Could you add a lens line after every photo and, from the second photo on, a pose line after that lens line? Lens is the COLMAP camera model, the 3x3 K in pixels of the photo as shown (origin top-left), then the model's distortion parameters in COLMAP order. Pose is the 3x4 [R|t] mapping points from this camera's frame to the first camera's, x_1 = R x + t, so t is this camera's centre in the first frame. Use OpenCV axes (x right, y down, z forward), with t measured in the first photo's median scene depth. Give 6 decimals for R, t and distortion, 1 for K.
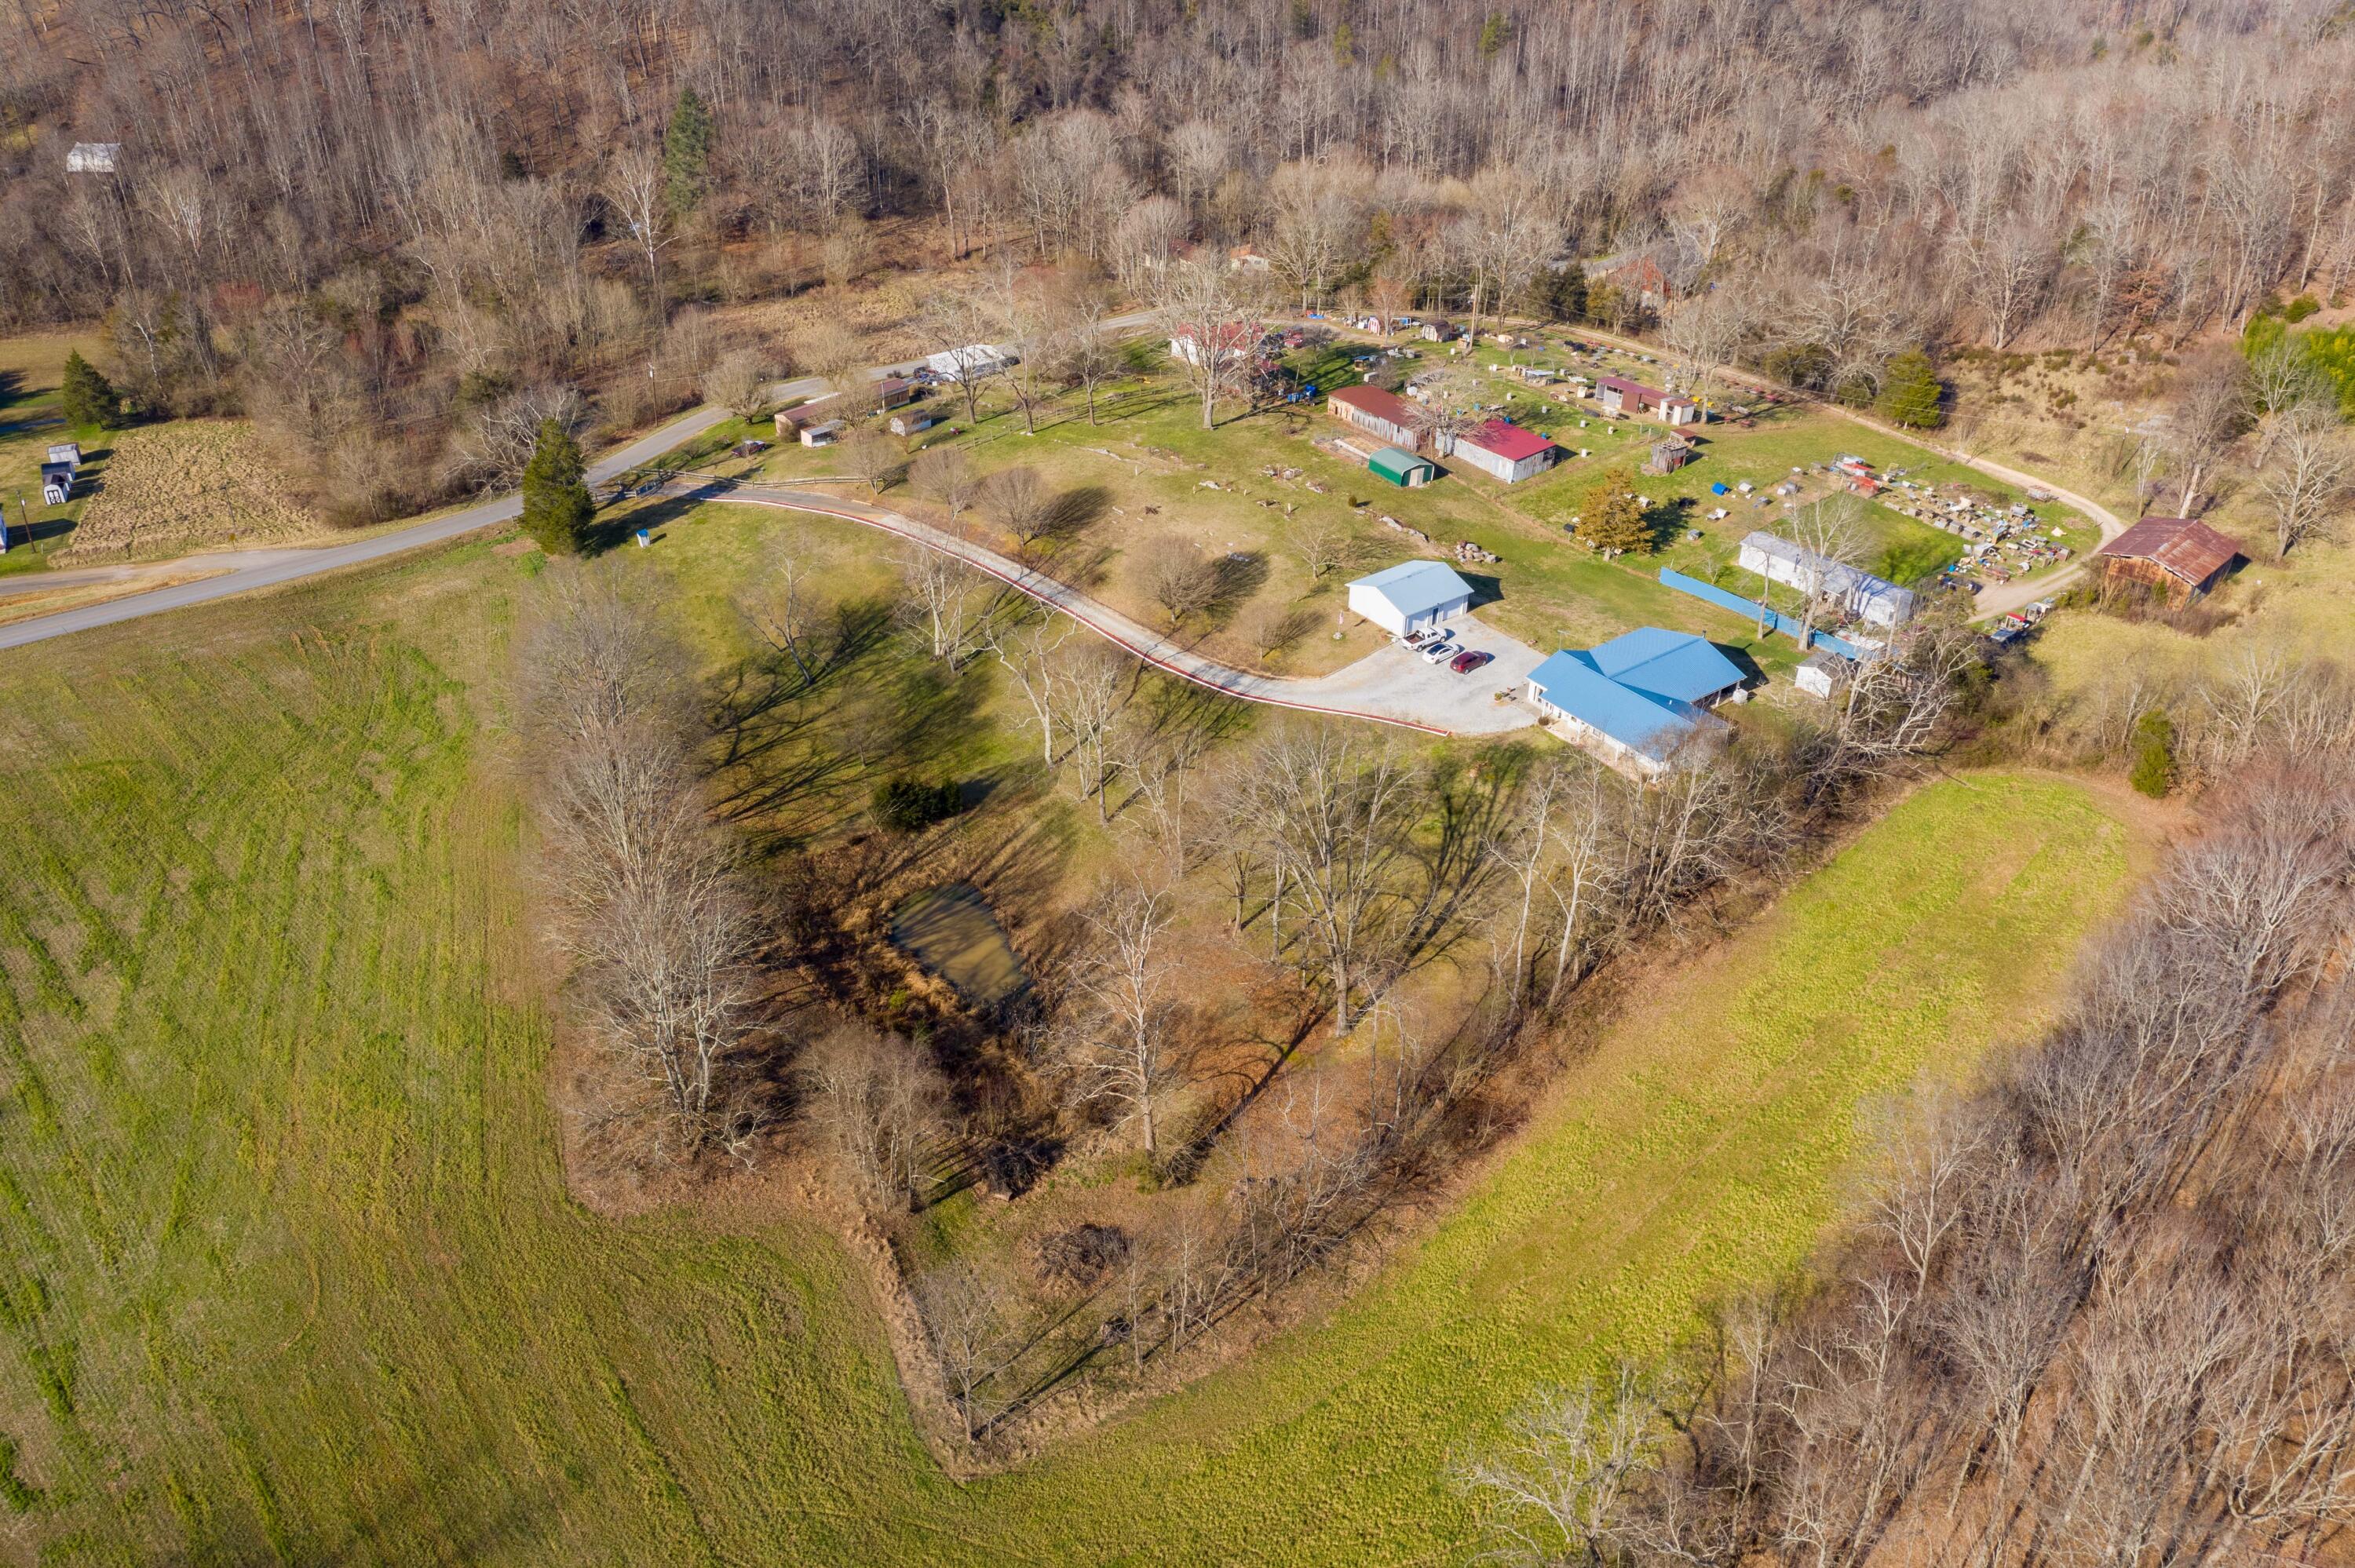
lens RADIAL K [[1840.0, 0, 1167.3], [0, 1840.0, 784.2], [0, 0, 1]] dist [-0.038970, -0.004753]
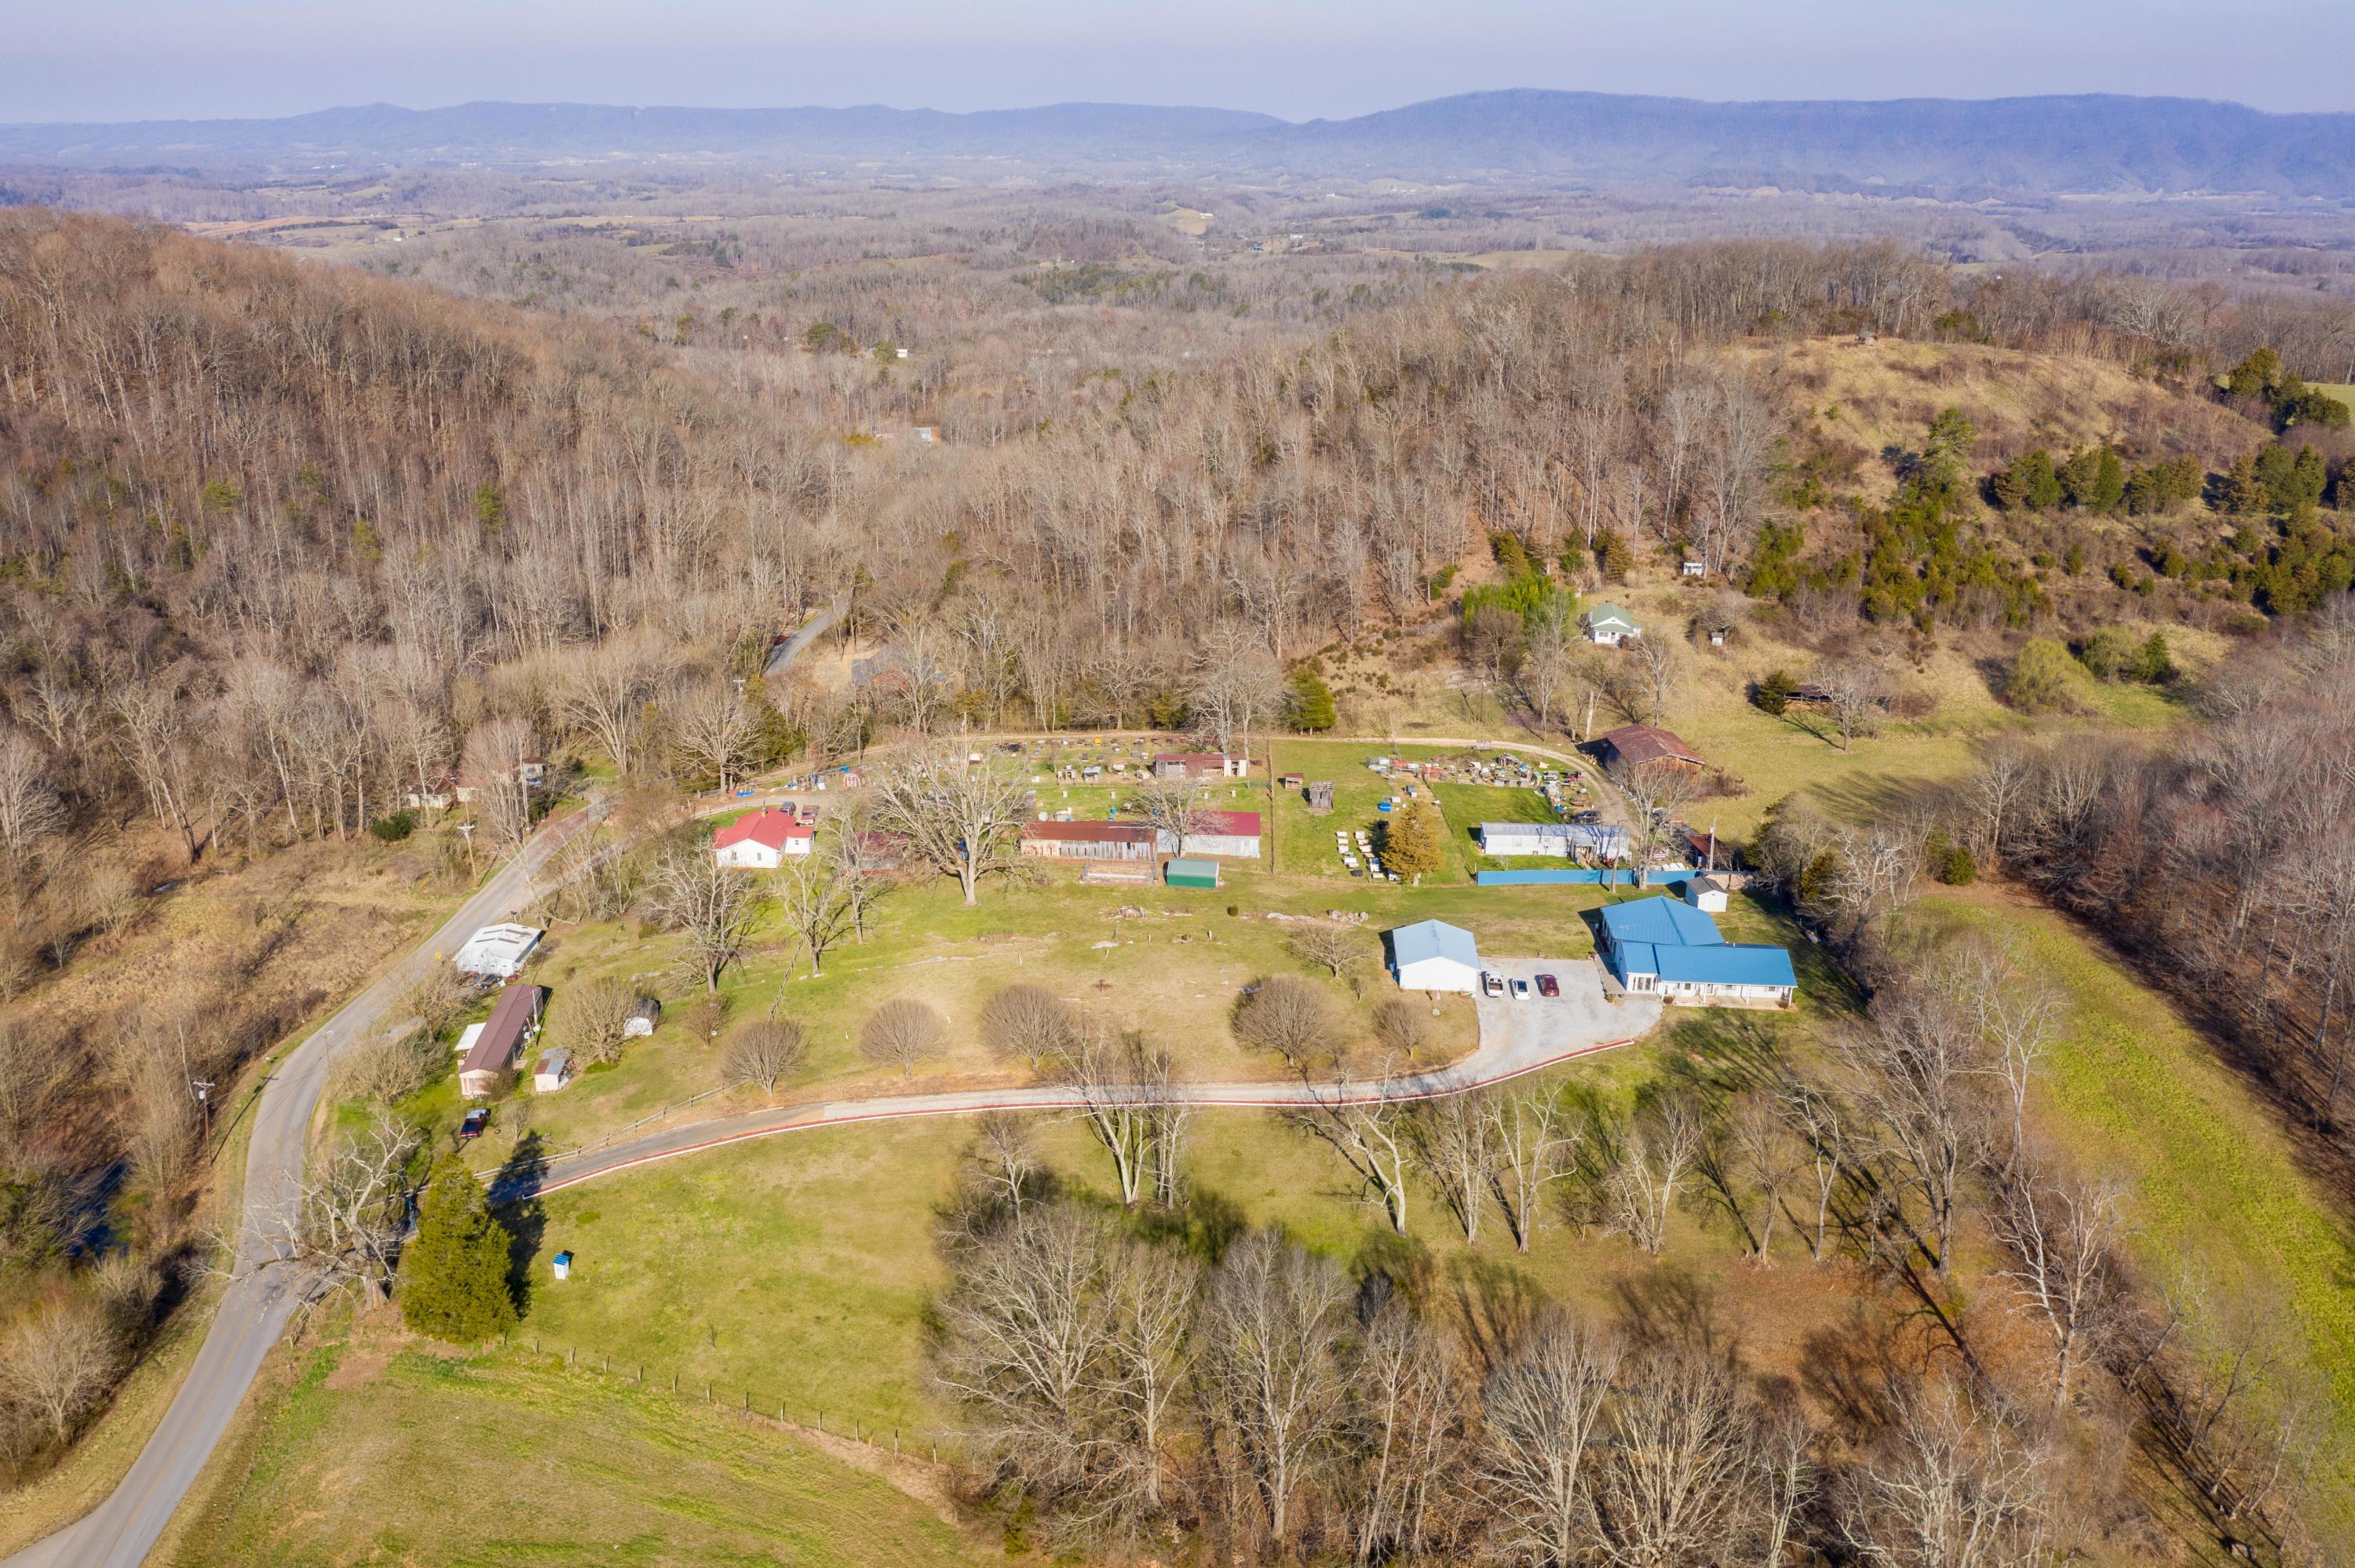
lens RADIAL K [[1840.0, 0, 1167.3], [0, 1840.0, 784.2], [0, 0, 1]] dist [-0.038970, -0.004753]
pose [[0.652544, -0.260002, 0.711748, -0.657459], [0.404071, 0.913996, -0.036577, -0.204509], [-0.641025, 0.311465, 0.701482, 0.302052]]
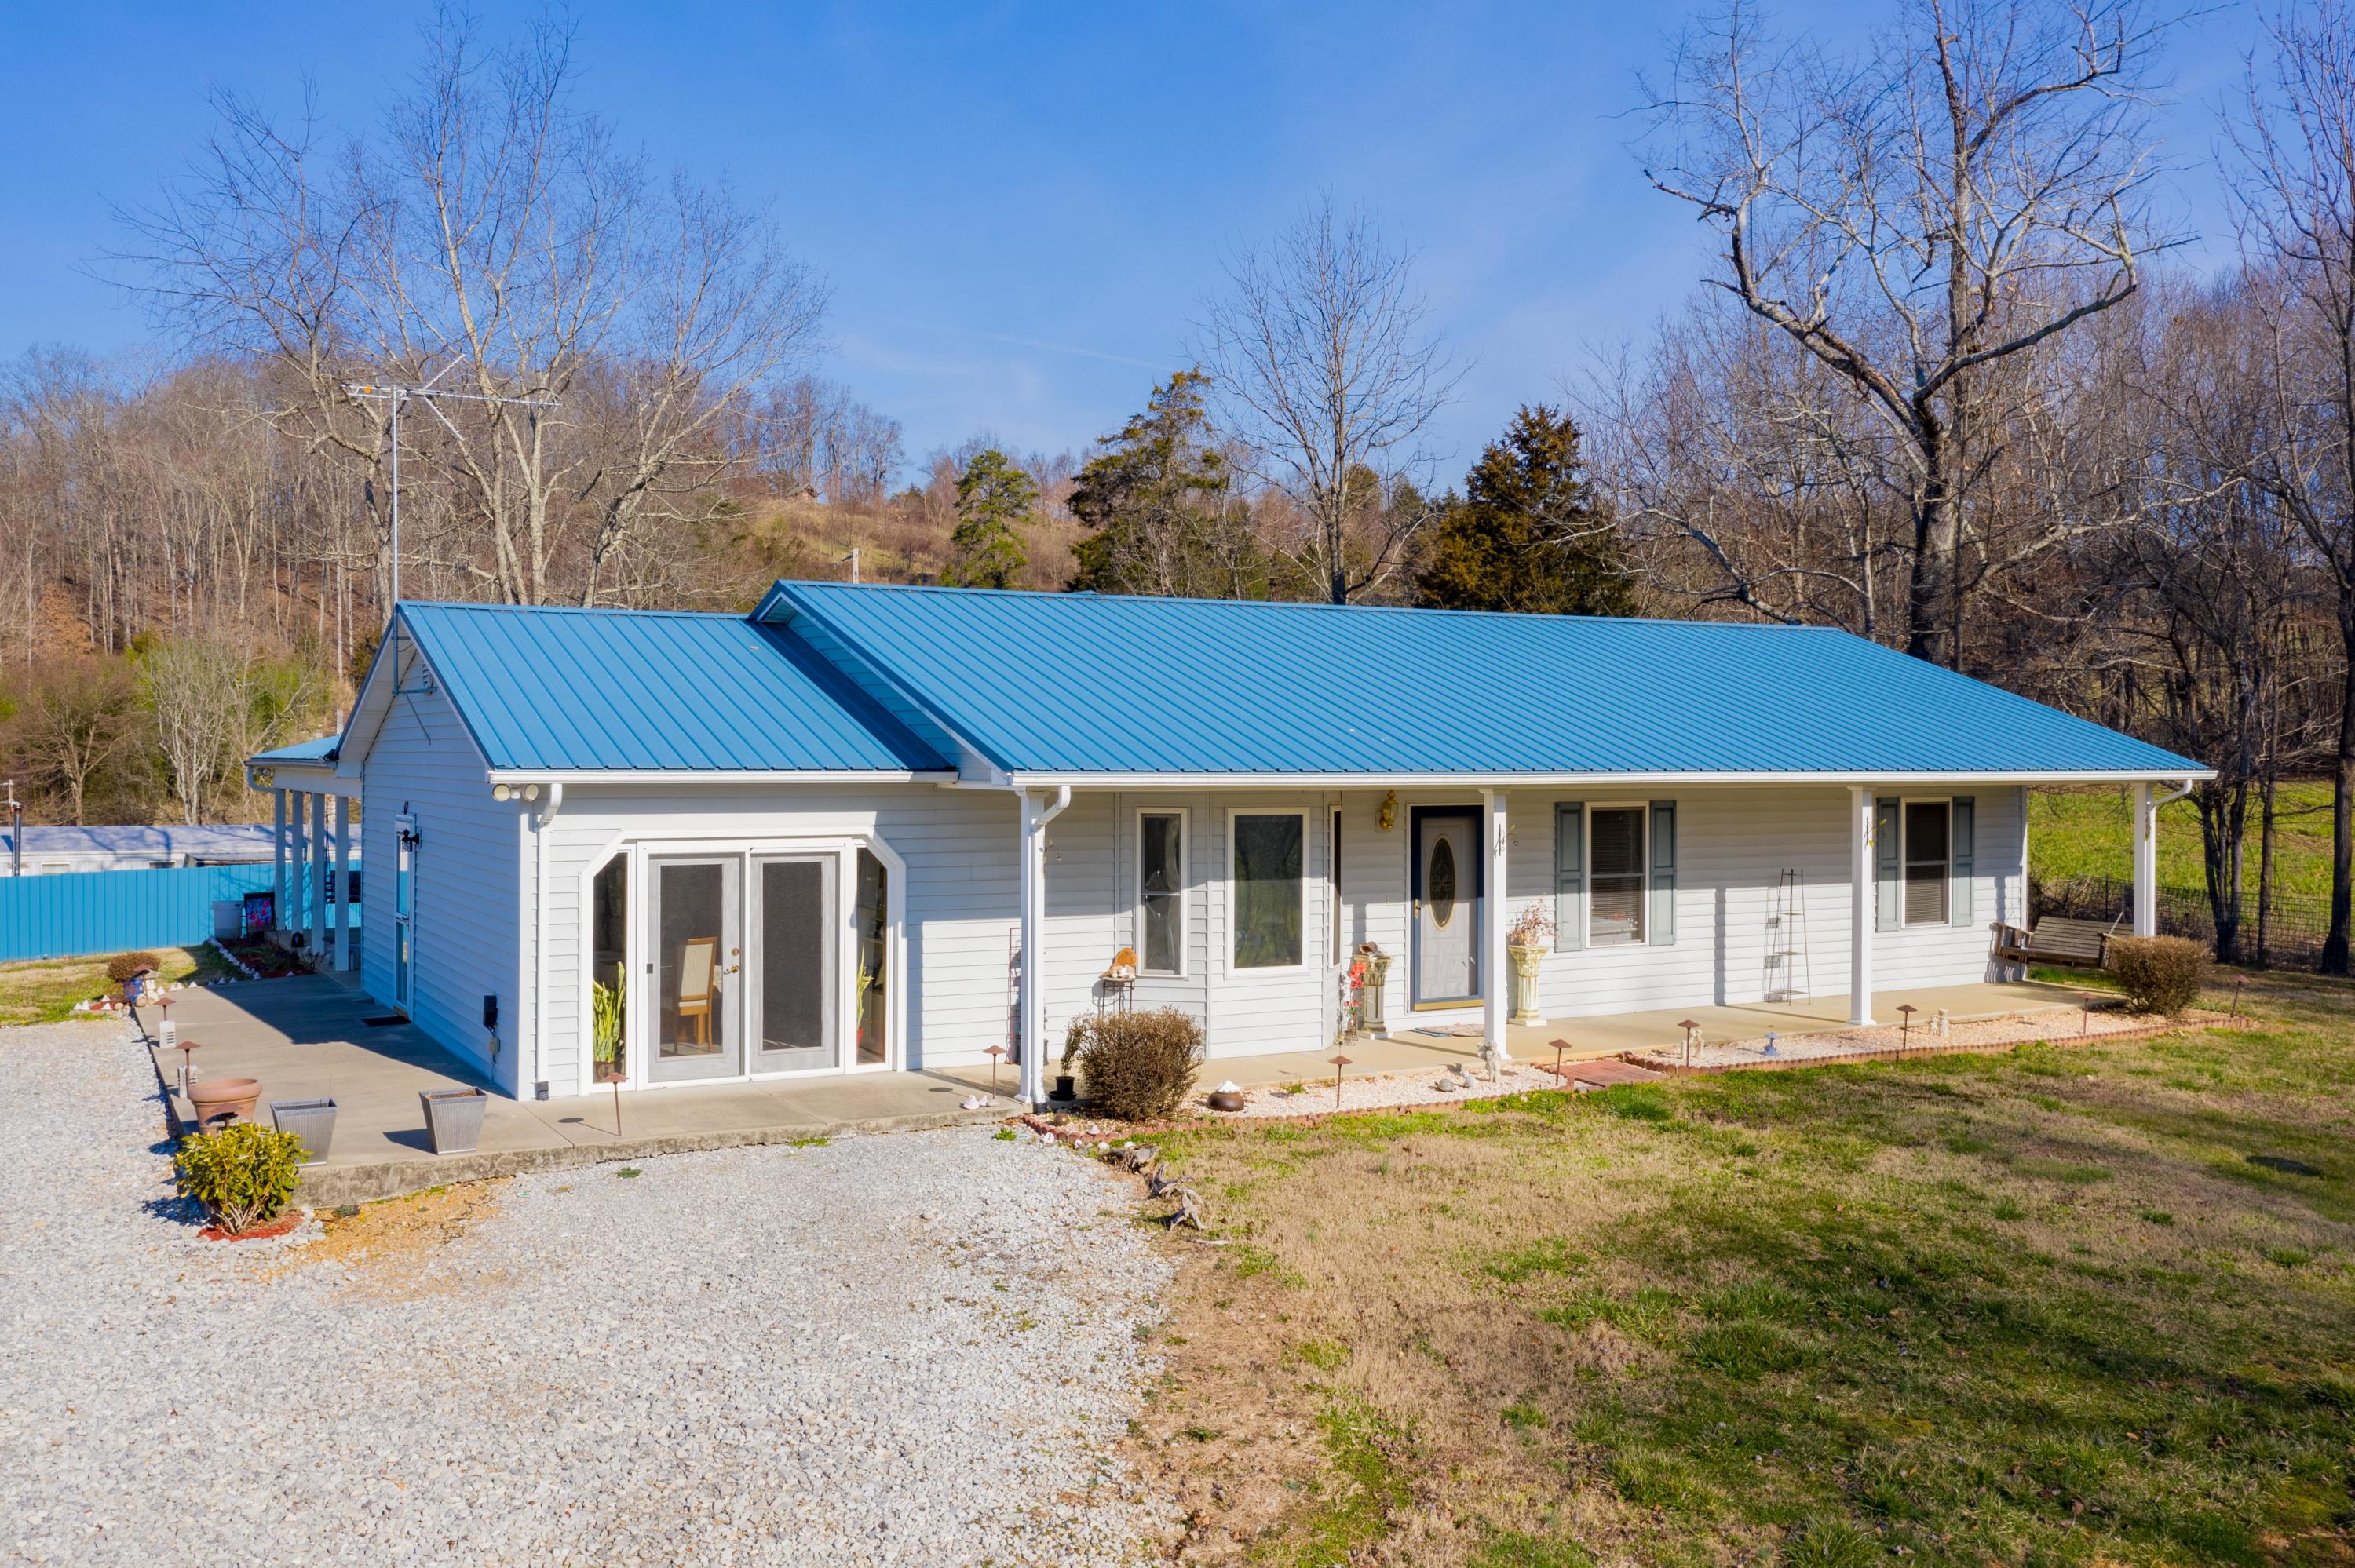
lens RADIAL K [[1840.0, 0, 1167.3], [0, 1840.0, 784.2], [0, 0, 1]] dist [-0.038970, -0.004753]
pose [[0.126503, 0.002290, 0.991964, 0.106249], [0.527112, 0.846976, -0.069176, -0.032468], [-0.840327, 0.531627, 0.105938, 0.832295]]
